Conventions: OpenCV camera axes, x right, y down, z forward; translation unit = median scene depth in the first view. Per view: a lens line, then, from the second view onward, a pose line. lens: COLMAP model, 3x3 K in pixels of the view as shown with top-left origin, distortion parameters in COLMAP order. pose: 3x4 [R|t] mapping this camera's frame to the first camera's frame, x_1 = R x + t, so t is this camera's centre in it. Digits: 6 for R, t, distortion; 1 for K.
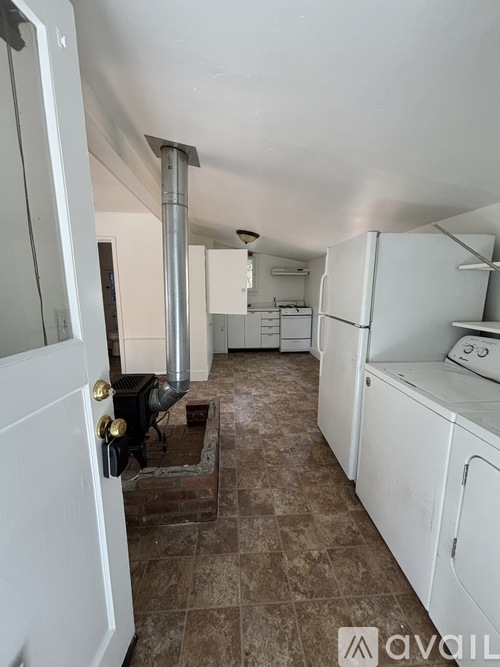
lens RADIAL K [[266.7, 0, 244.3], [0, 266.7, 328.8], [0, 0, 1]] dist [0.000807, 0.000104]
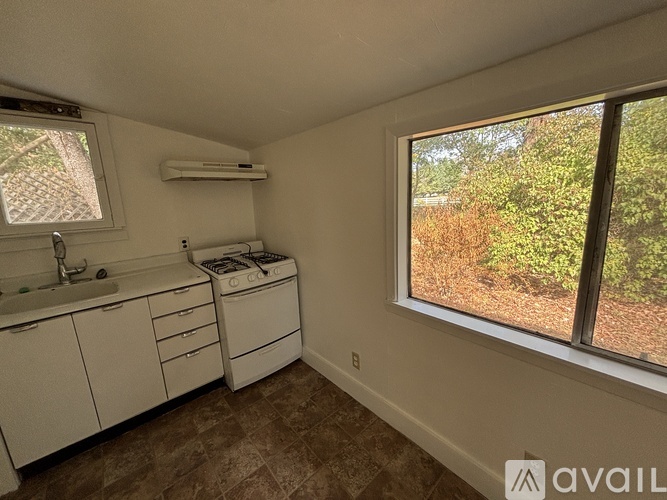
lens RADIAL K [[266.7, 0, 331.7], [0, 266.7, 250.2], [0, 0, 1]] dist [0.000807, 0.000104]
pose [[0.796176, -0.149962, 0.586187, 0.059007], [0.140530, 0.988138, 0.061920, -0.103427], [-0.588519, 0.033078, 0.807806, 0.614167]]
